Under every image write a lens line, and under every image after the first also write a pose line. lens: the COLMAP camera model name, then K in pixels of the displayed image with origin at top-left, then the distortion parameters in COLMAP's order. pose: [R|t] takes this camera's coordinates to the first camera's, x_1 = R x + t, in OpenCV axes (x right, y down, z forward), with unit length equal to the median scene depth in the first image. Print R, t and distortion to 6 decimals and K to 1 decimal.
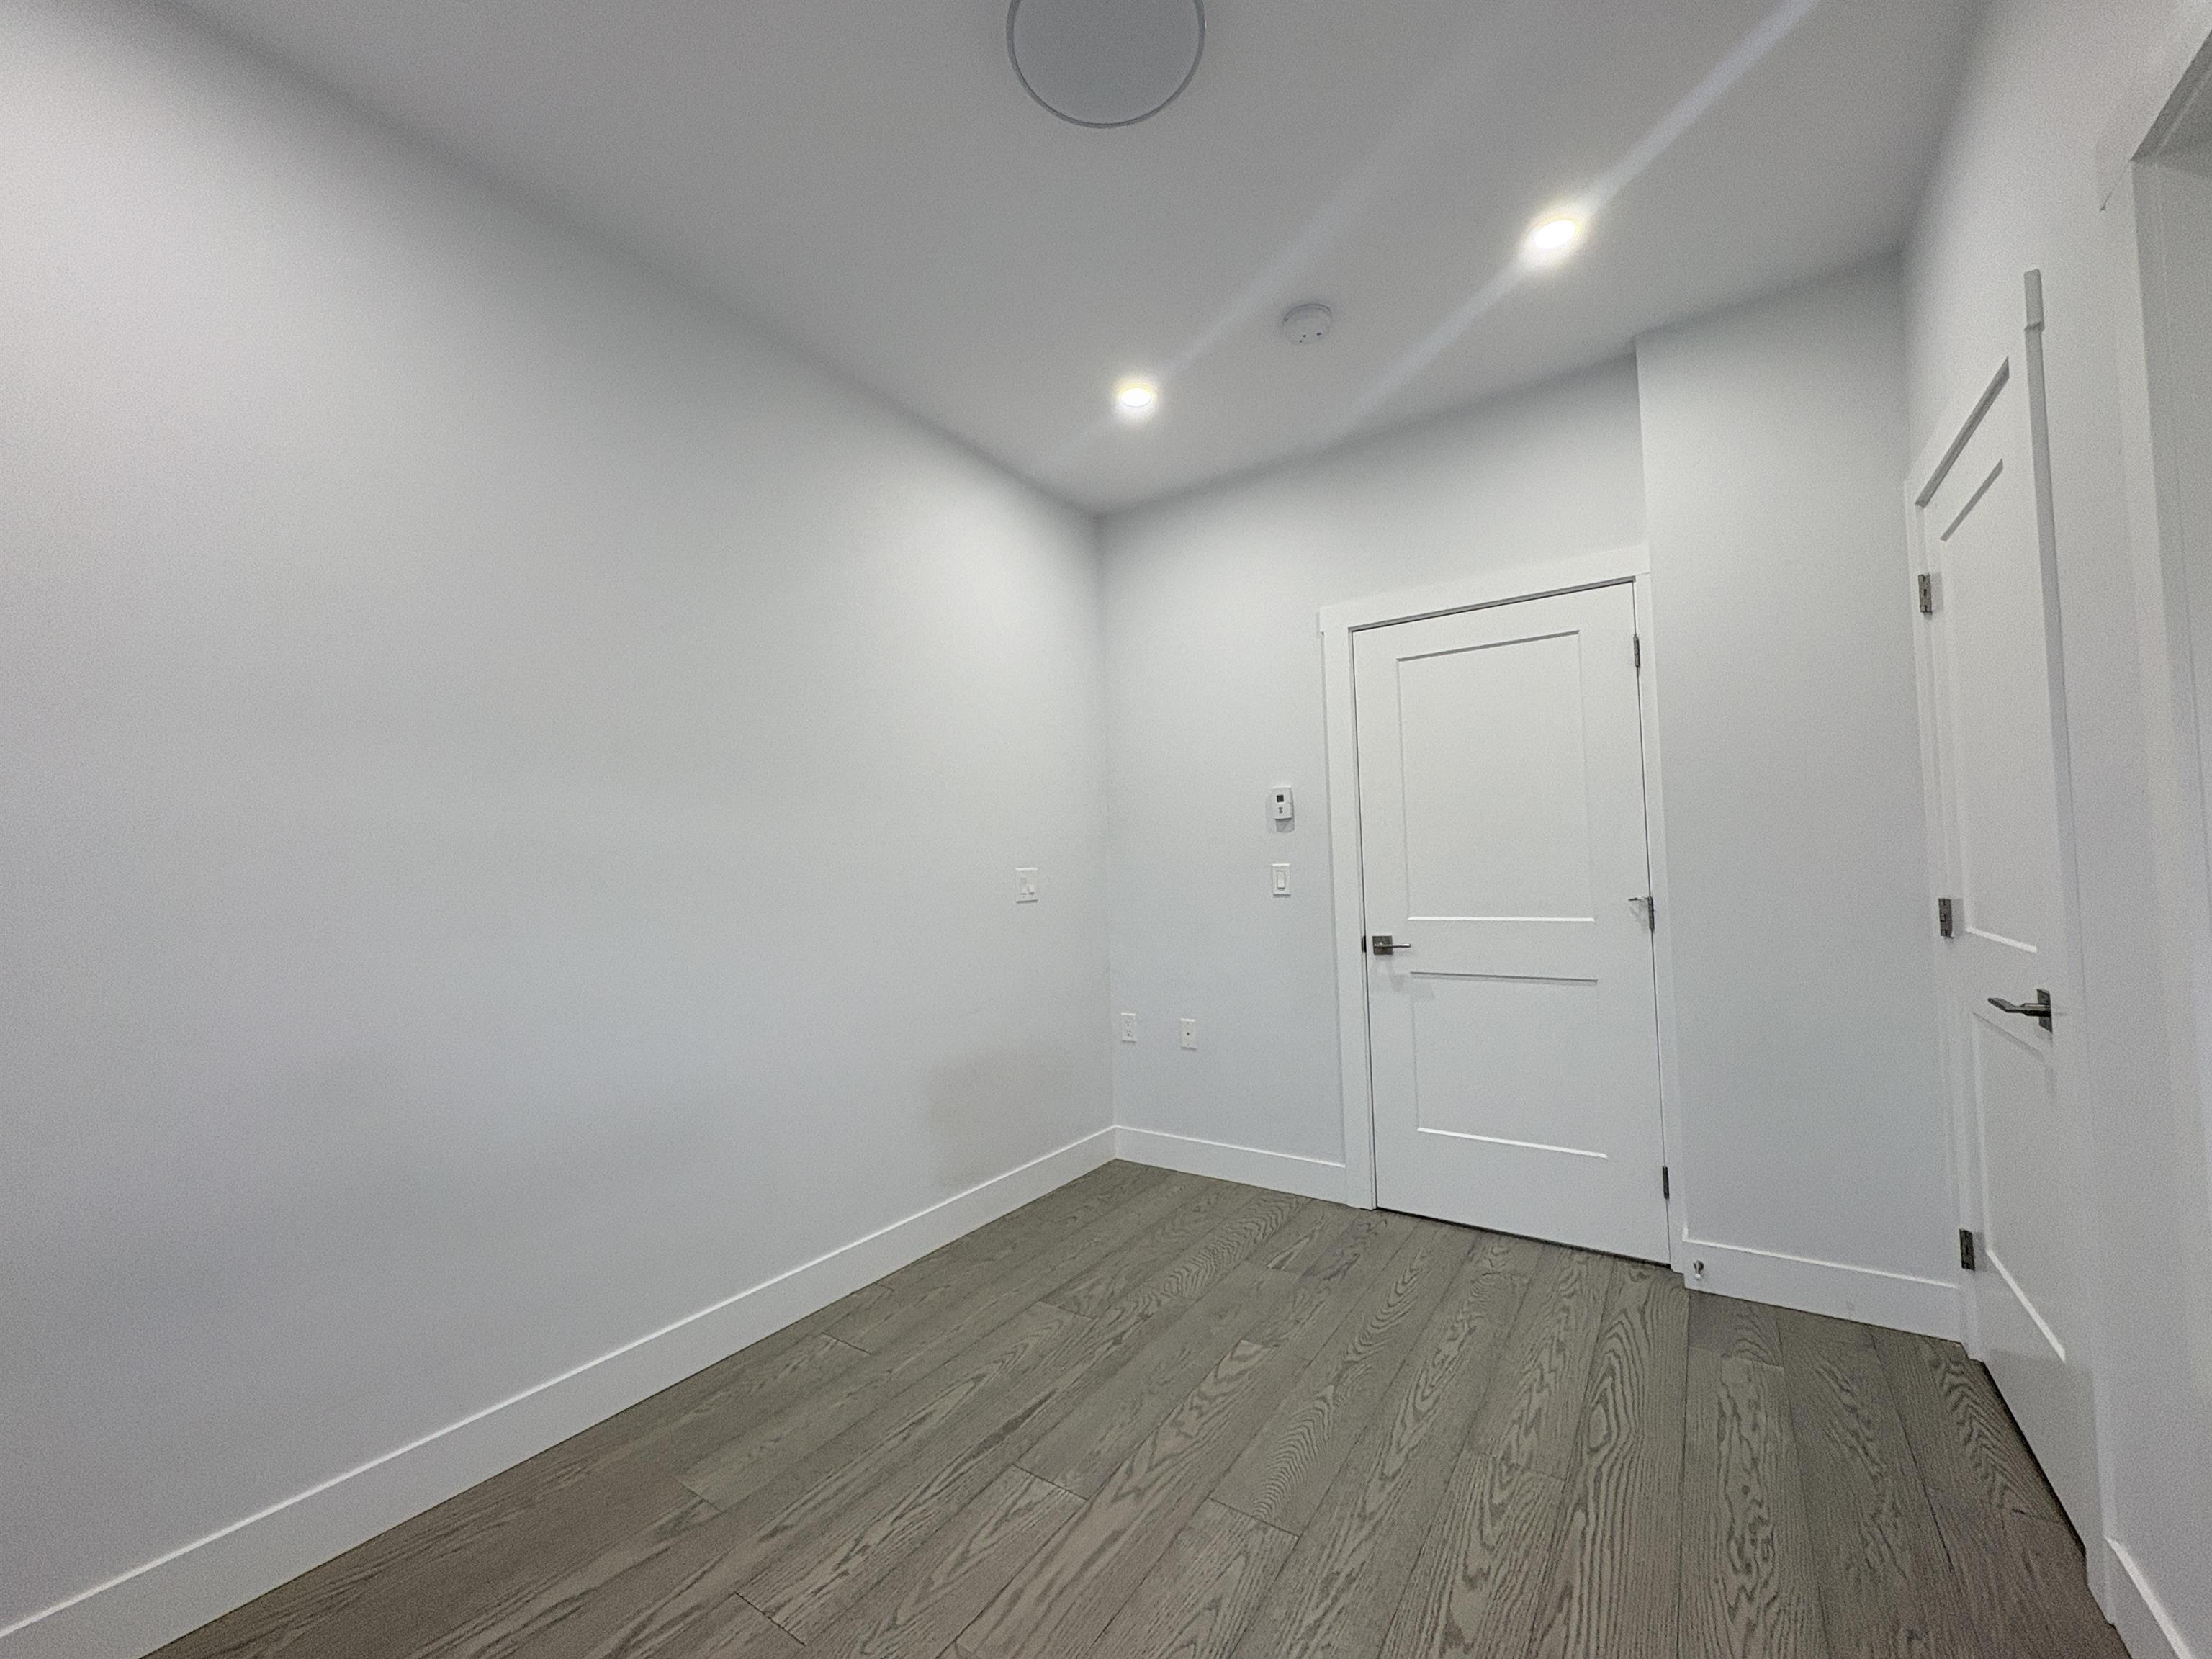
lens RADIAL K [[877.4, 0, 1105.0], [0, 877.4, 832.6], [0, 0, 1]] dist [0.000115, -0.000251]
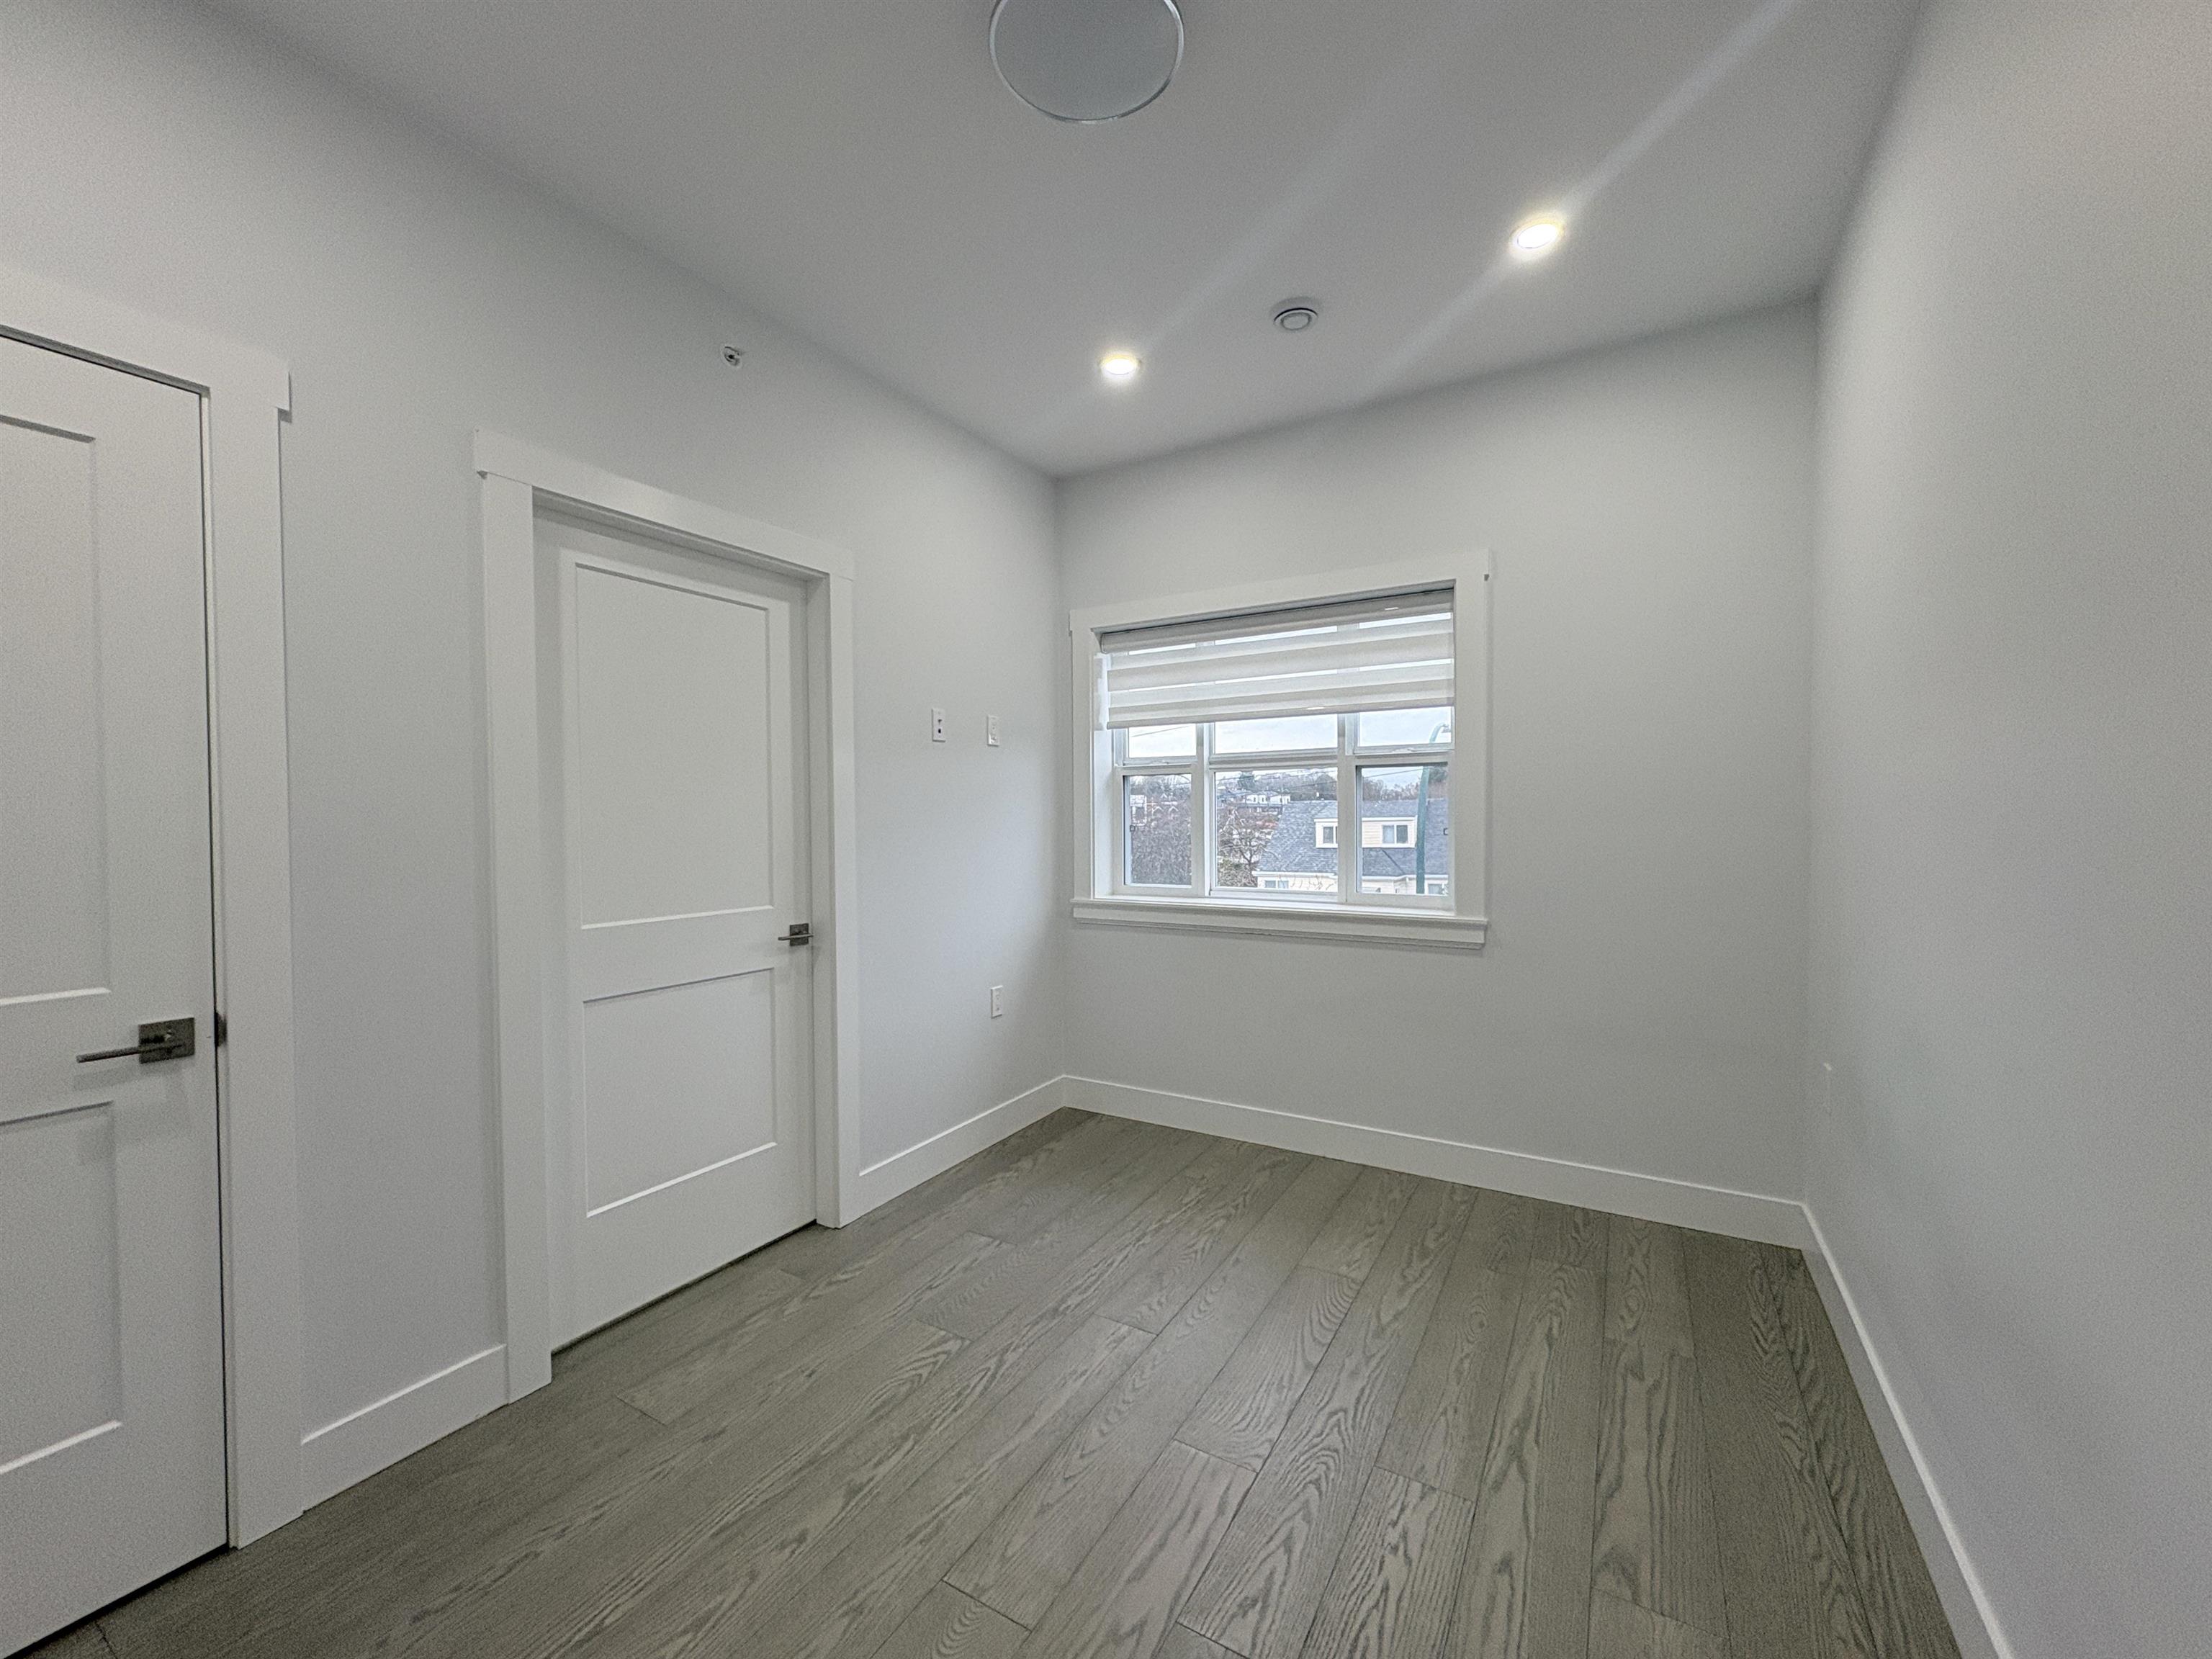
lens RADIAL K [[887.7, 0, 1106.0], [0, 887.7, 829.5], [0, 0, 1]] dist [-0.003267, -0.000270]
pose [[-0.997435, 0.035442, -0.062194, 0.077922], [0.037039, 0.999008, -0.024706, 0.031191], [0.061257, -0.026946, -0.997758, 2.007751]]
